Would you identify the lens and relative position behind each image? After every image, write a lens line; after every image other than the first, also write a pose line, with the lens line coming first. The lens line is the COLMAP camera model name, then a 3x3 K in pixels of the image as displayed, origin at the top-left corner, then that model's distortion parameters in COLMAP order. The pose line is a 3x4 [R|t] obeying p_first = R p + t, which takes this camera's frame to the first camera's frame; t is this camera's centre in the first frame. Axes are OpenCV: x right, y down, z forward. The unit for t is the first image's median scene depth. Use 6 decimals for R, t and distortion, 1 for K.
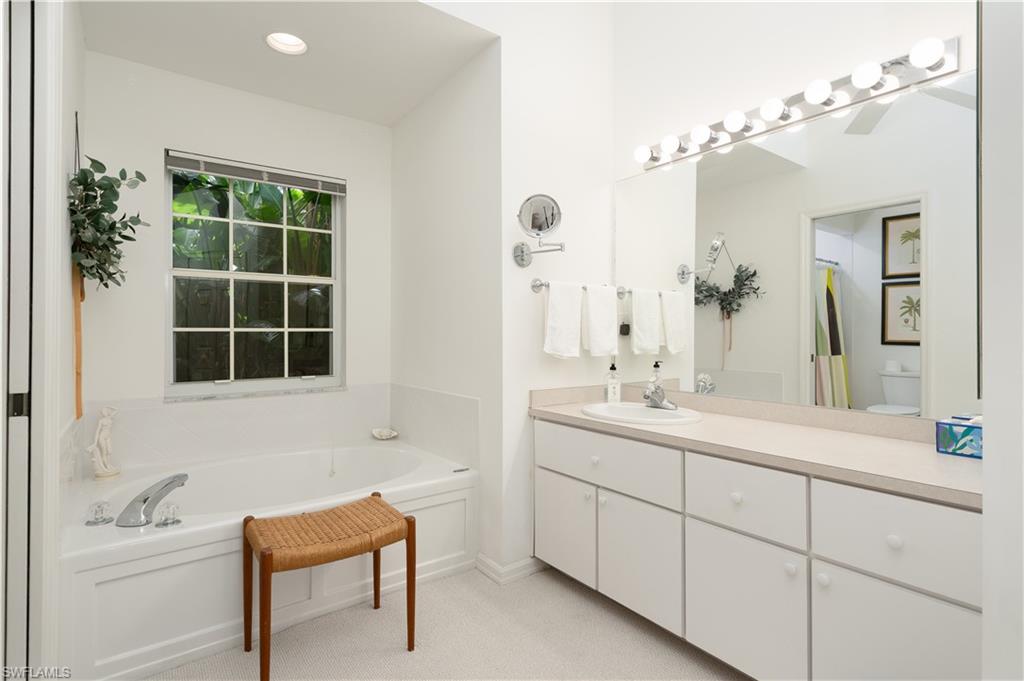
lens RADIAL K [[505.0, 0, 515.6], [0, 505.0, 333.9], [0, 0, 1]] dist [0.004945, 0.000377]
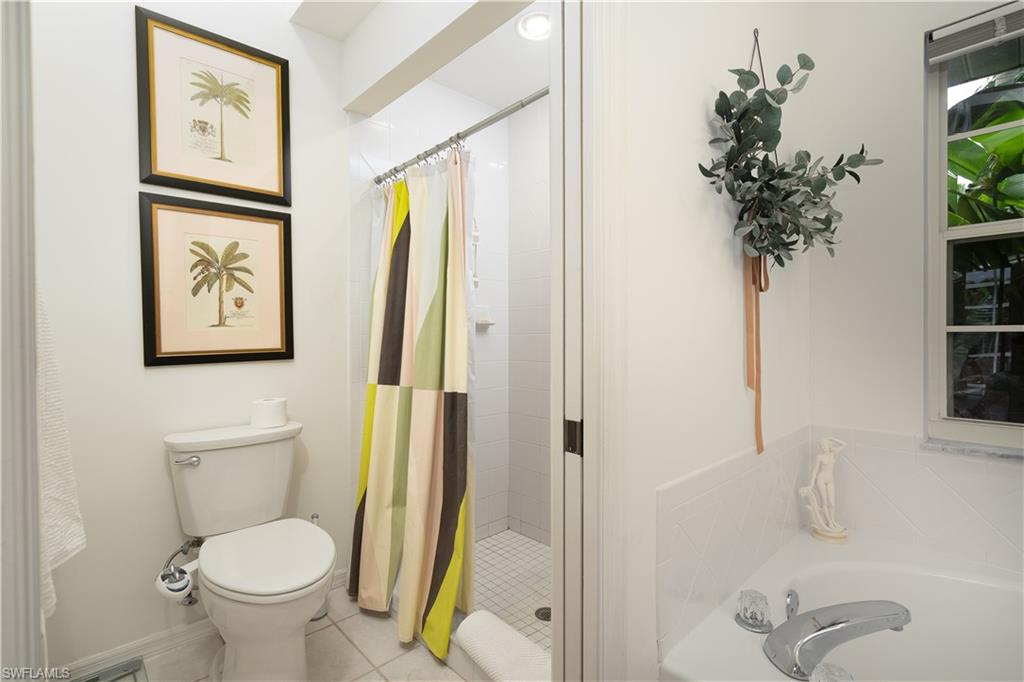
lens RADIAL K [[471.1, 0, 511.0], [0, 471.1, 335.5], [0, 0, 1]] dist [-0.001479, 0.001012]
pose [[0.101594, 0.002977, -0.994821, -0.189210], [-0.001147, 0.999995, 0.002875, -0.002127], [0.994825, 0.000849, 0.101597, 0.476980]]
